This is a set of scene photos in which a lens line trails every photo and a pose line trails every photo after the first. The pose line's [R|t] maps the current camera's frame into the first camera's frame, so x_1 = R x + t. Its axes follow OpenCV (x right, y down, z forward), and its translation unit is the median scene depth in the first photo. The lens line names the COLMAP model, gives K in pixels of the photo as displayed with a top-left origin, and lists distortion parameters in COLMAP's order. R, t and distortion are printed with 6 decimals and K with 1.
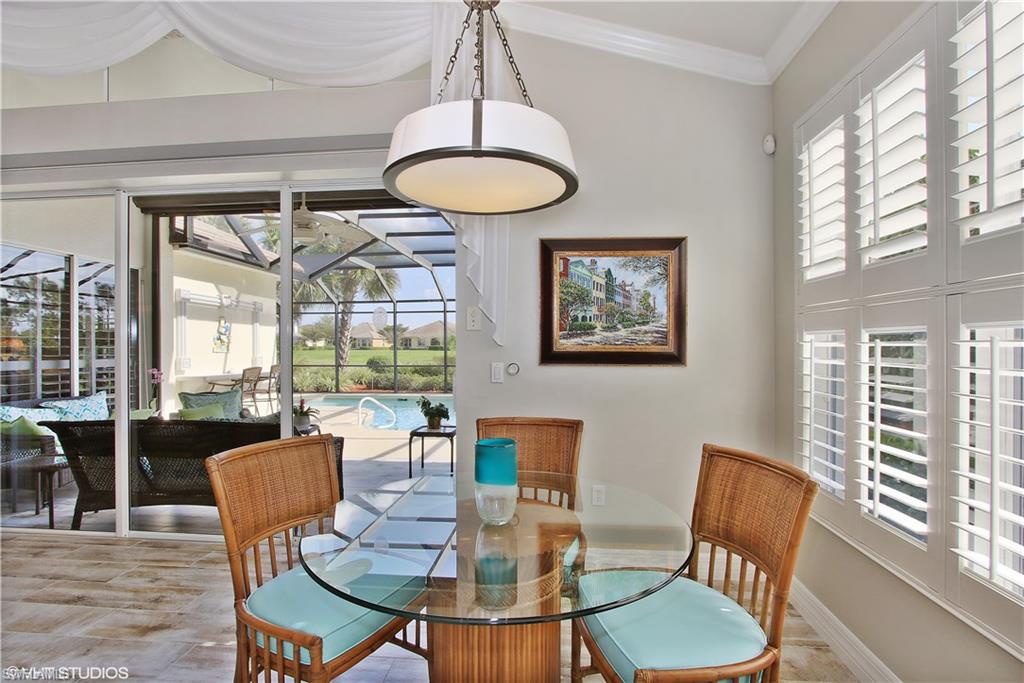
lens RADIAL K [[473.1, 0, 513.4], [0, 473.1, 345.6], [0, 0, 1]] dist [-0.020213, 0.000048]
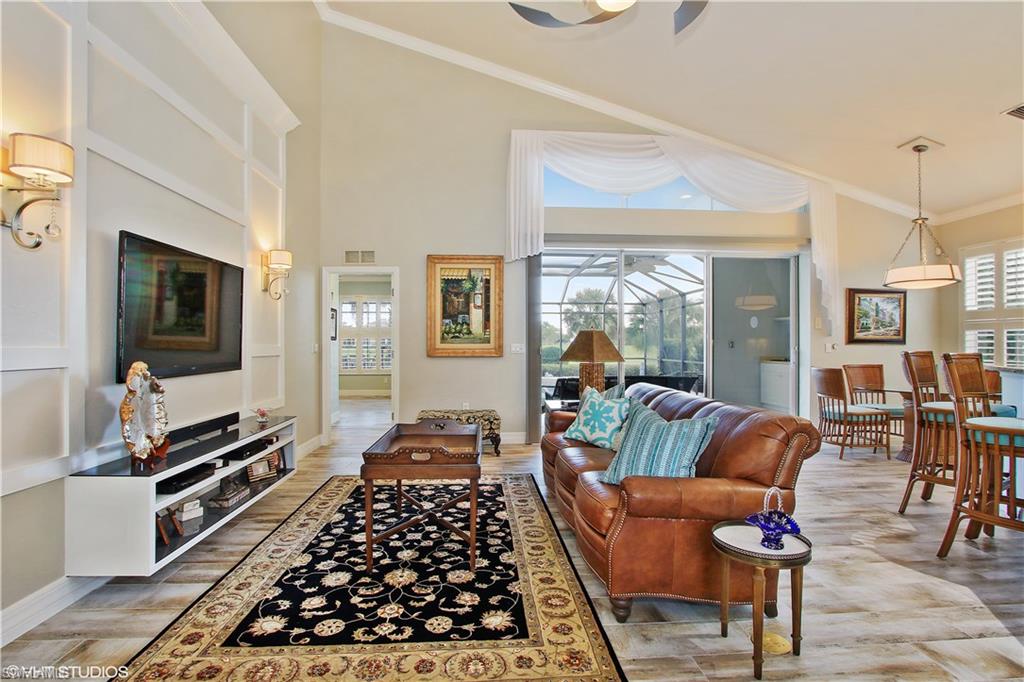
lens RADIAL K [[473.1, 0, 509.3], [0, 473.1, 342.6], [0, 0, 1]] dist [-0.020213, 0.000048]
pose [[0.990191, 0.006581, 0.139562, -1.854395], [-0.006608, 0.999978, -0.000269, 0.043216], [-0.139561, -0.000656, 0.990213, -0.972747]]
